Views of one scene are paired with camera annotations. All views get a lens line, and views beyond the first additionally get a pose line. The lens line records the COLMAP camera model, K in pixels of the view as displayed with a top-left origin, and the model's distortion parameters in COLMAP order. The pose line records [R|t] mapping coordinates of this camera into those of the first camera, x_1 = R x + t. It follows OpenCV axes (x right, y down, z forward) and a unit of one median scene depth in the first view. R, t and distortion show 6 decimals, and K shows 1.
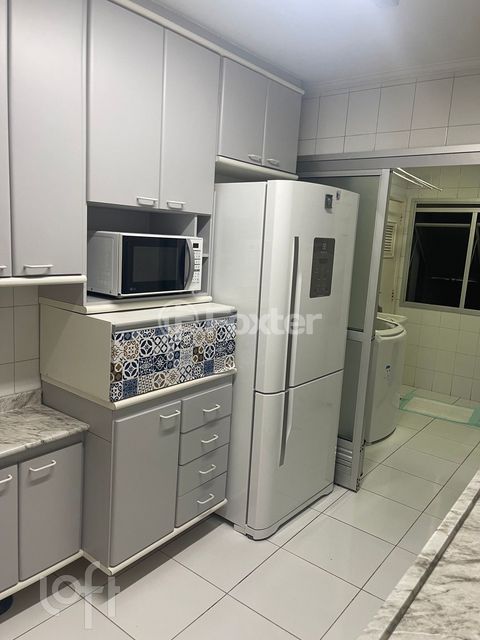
lens RADIAL K [[489.7, 0, 240.0], [0, 489.7, 320.0], [0, 0, 1]] dist [0.043992, -0.002039]
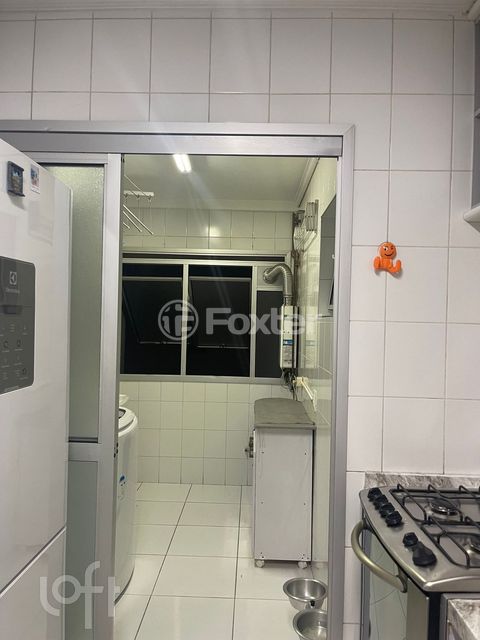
lens RADIAL K [[489.7, 0, 240.0], [0, 489.7, 320.0], [0, 0, 1]] dist [0.043992, -0.002039]
pose [[0.805103, -0.042125, 0.591638, 0.058099], [0.126978, 0.986591, -0.102546, -0.032223], [-0.579384, 0.157685, 0.799656, 0.436670]]
